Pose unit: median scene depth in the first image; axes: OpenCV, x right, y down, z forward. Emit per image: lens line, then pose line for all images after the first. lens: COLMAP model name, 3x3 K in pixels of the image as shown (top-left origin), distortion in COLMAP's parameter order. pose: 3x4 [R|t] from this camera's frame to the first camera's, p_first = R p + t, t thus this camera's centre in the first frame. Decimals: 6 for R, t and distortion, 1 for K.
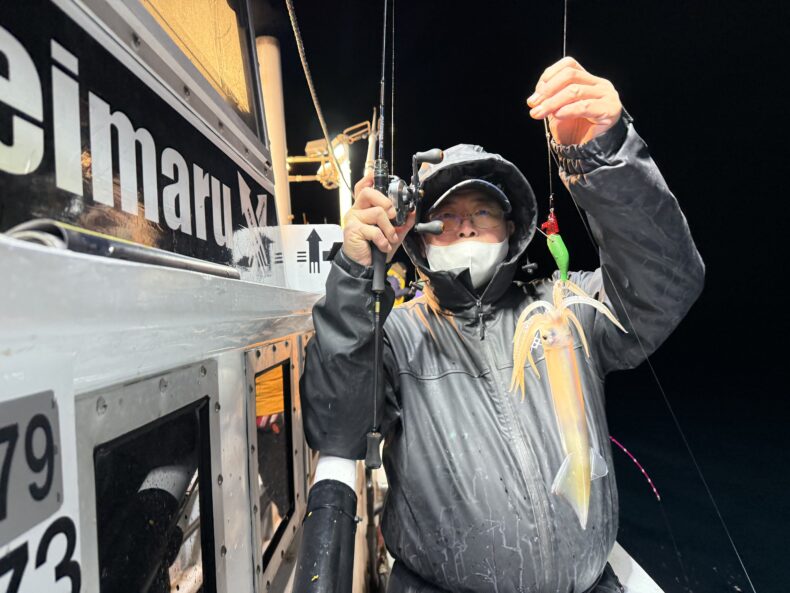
lens RADIAL K [[549.1, 0, 399.9], [0, 549.1, 289.1], [0, 0, 1]] dist [-0.001597, -0.011653]
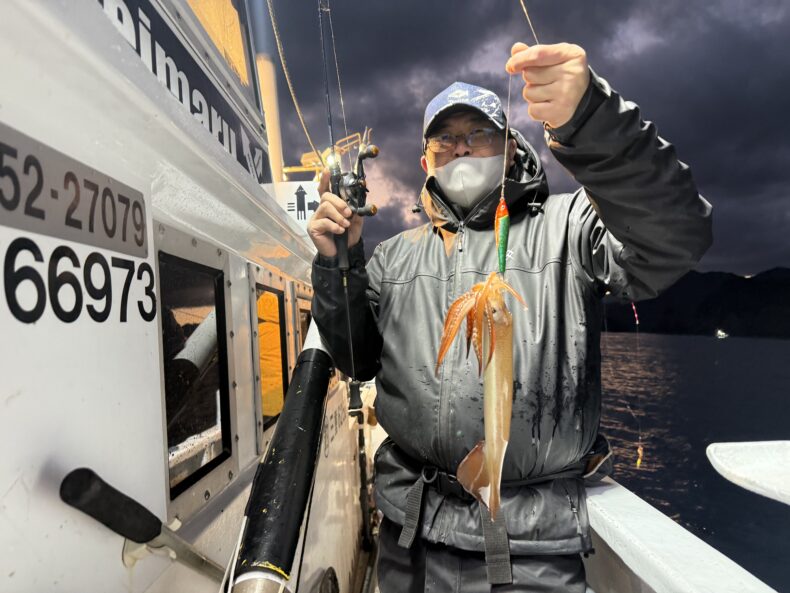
lens RADIAL K [[549.1, 0, 394.7], [0, 549.1, 295.9], [0, 0, 1]] dist [-0.001597, -0.011653]
pose [[0.999719, -0.021283, -0.010484, 0.093145], [0.020952, 0.999308, -0.030732, 0.256043], [0.011131, 0.030504, 0.999473, -0.345978]]
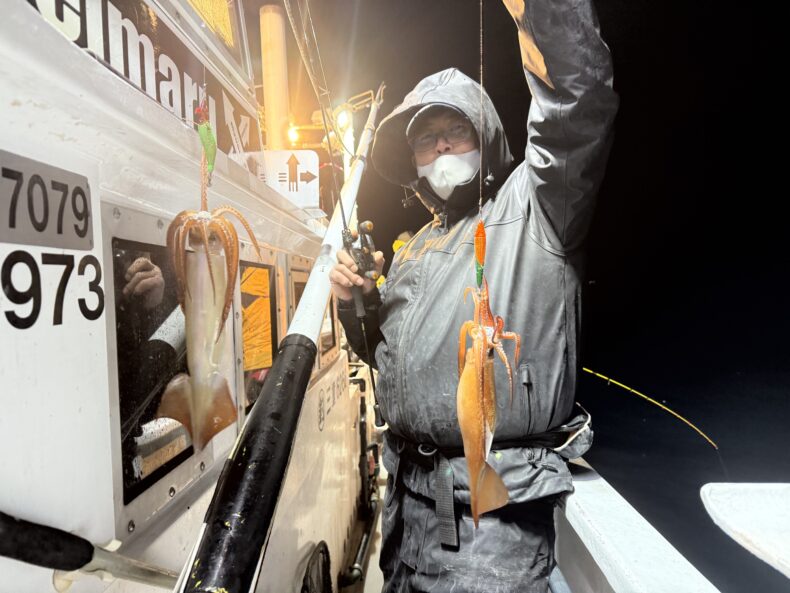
lens RADIAL K [[549.1, 0, 395.1], [0, 549.1, 293.2], [0, 0, 1]] dist [-0.001597, -0.011653]
pose [[0.999285, 0.011633, -0.035969, 0.150252], [-0.010249, 0.999210, 0.038405, 0.195905], [0.036387, -0.038009, 0.998615, -0.265164]]
